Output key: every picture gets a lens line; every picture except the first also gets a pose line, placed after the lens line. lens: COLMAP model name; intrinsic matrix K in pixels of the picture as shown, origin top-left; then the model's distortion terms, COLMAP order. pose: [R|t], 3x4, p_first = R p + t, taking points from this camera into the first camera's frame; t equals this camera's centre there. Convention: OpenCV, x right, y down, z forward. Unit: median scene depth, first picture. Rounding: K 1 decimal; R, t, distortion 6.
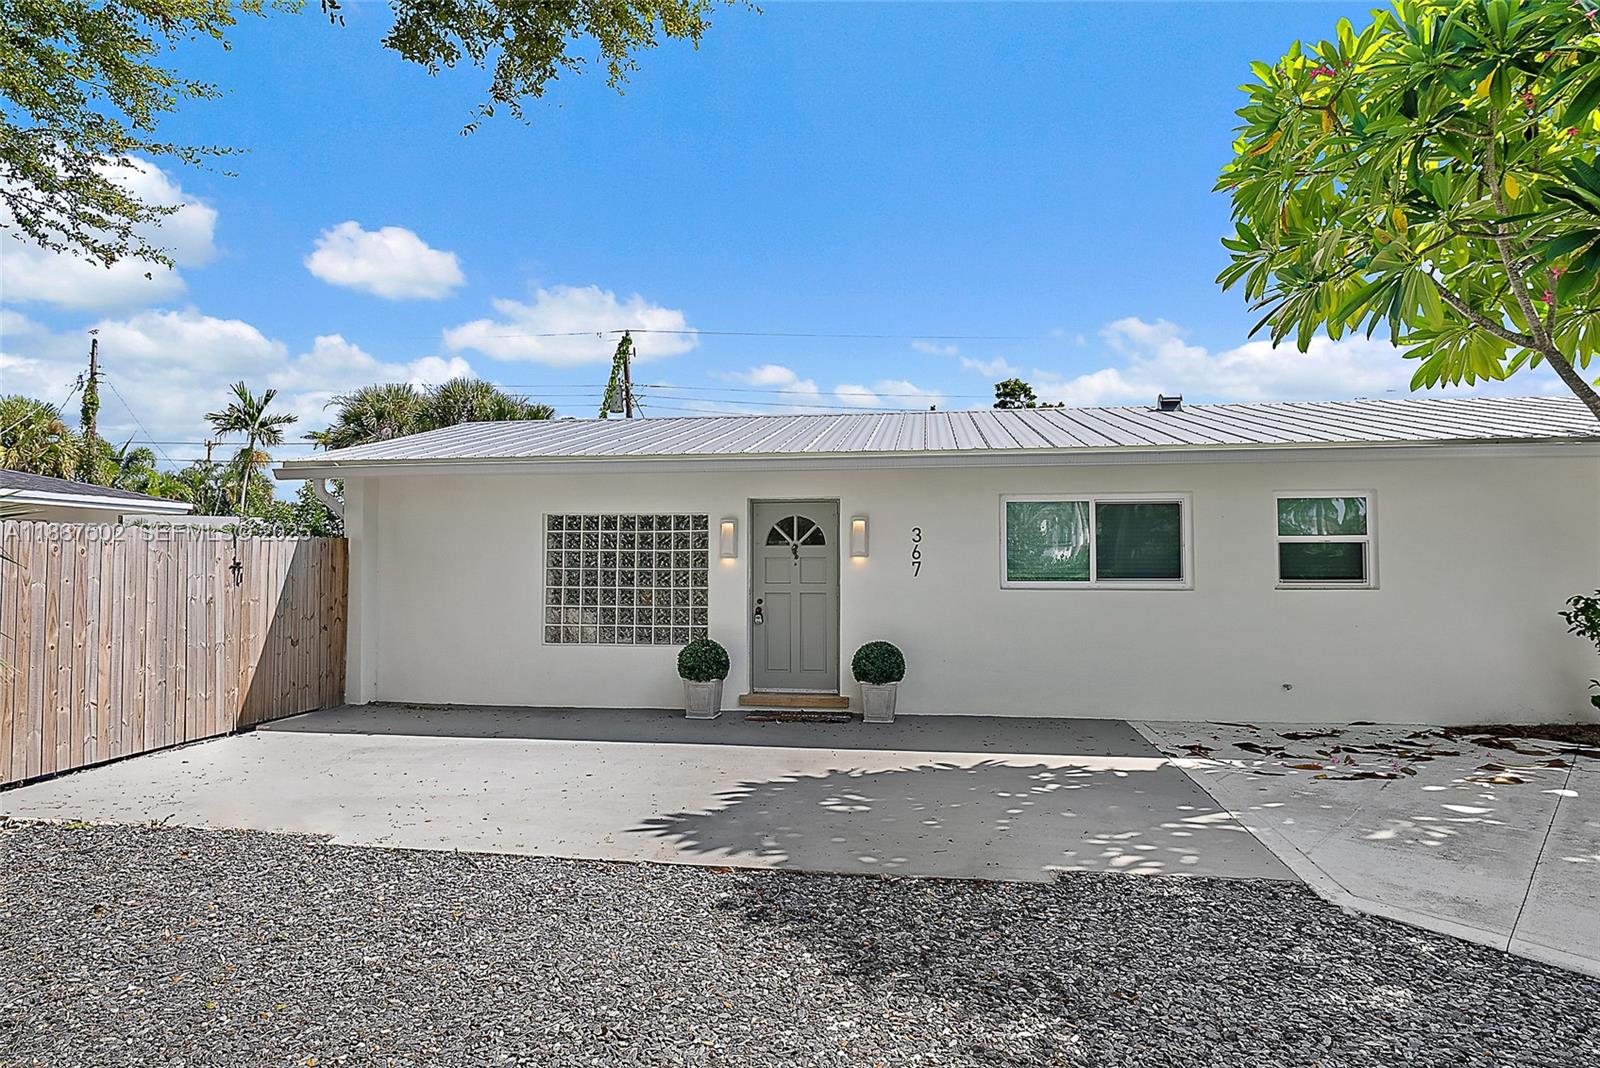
lens RADIAL K [[919.1, 0, 800.2], [0, 919.1, 530.3], [0, 0, 1]] dist [0.006851, 0.001496]
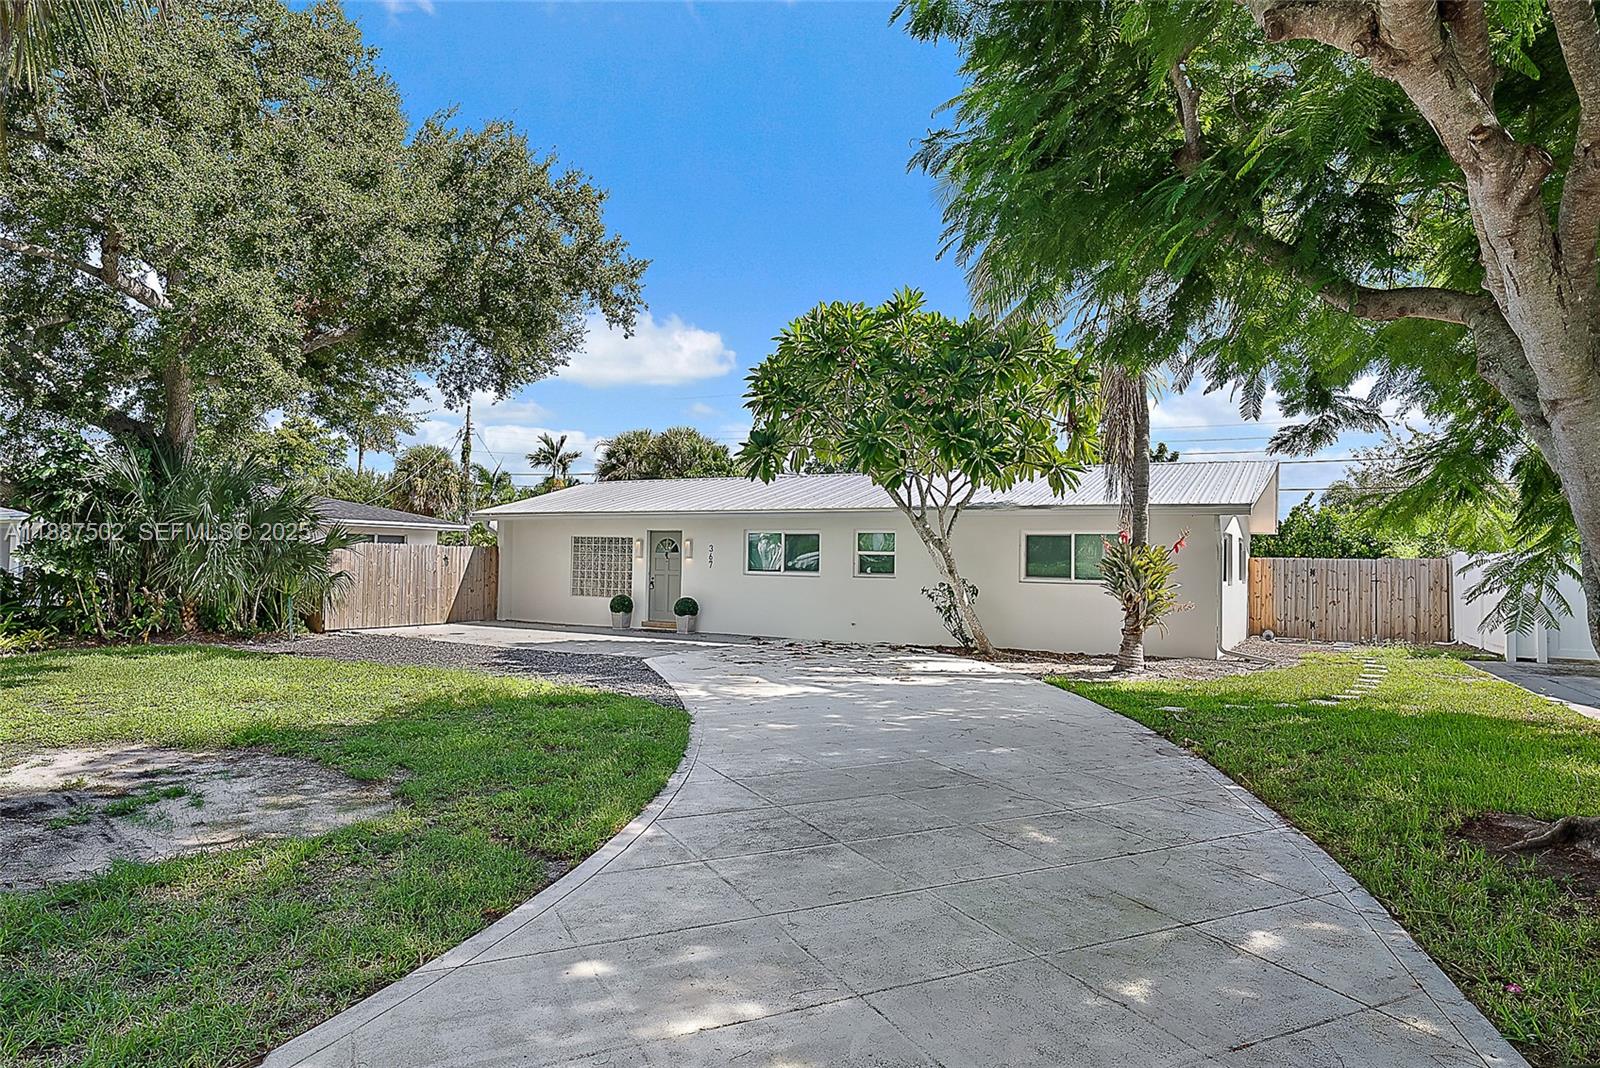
lens RADIAL K [[969.6, 0, 799.9], [0, 969.6, 532.5], [0, 0, 1]] dist [-0.001407, -0.000057]
pose [[0.930949, 0.006830, -0.365085, 1.090795], [-0.003666, 0.999949, 0.009359, -0.051101], [0.365131, -0.007375, 0.930927, -0.959268]]
